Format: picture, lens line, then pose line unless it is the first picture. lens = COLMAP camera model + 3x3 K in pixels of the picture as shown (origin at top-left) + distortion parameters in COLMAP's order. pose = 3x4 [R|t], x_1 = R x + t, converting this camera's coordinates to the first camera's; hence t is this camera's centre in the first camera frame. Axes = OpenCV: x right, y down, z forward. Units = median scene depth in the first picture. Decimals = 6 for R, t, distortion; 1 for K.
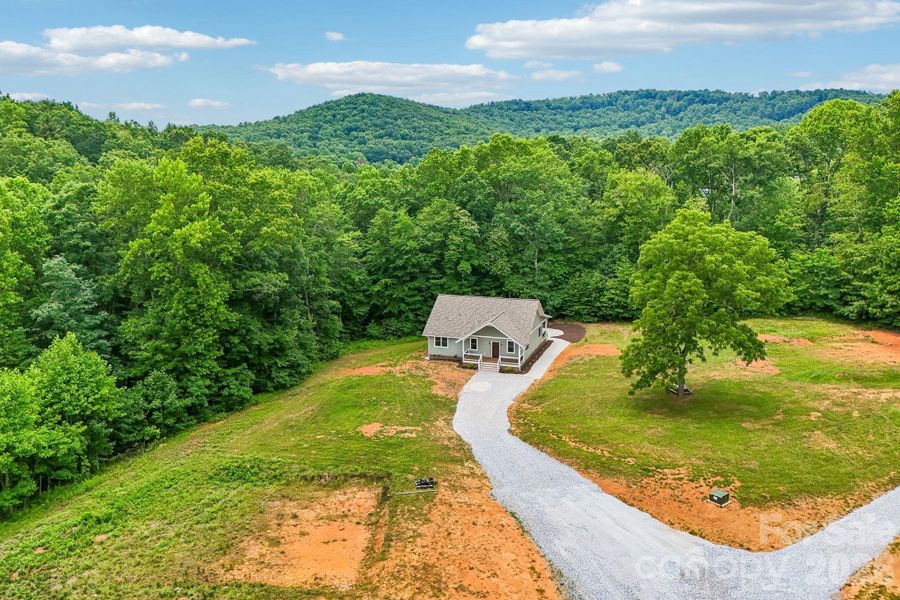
lens RADIAL K [[400.0, 0, 451.3], [0, 400.0, 299.8], [0, 0, 1]] dist [-0.057808, 0.021757]
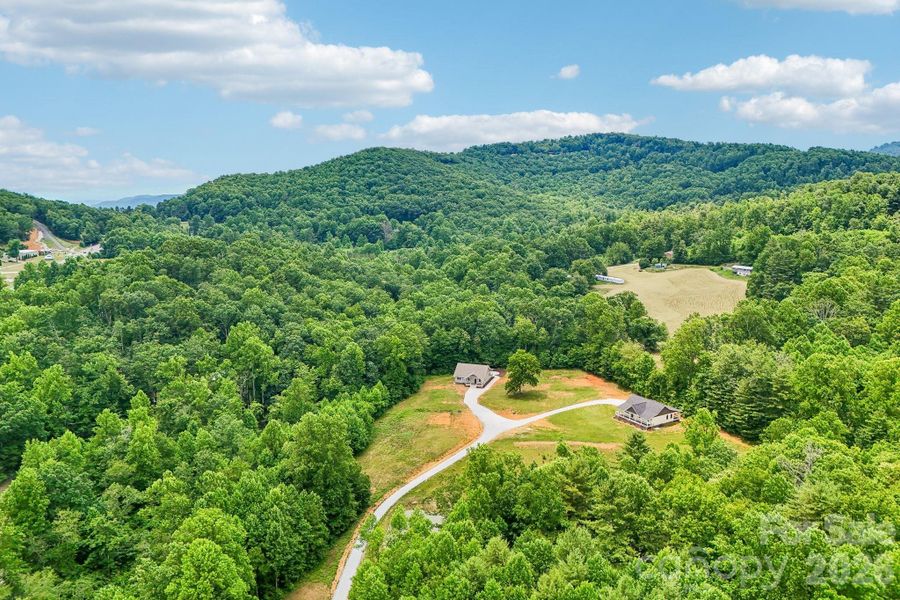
lens RADIAL K [[400.0, 0, 451.3], [0, 400.0, 299.8], [0, 0, 1]] dist [-0.057808, 0.021757]
pose [[0.999899, 0.000995, 0.014161, -0.139405], [-0.000957, 0.999996, -0.002694, -0.546342], [-0.014164, 0.002680, 0.999896, -2.356320]]
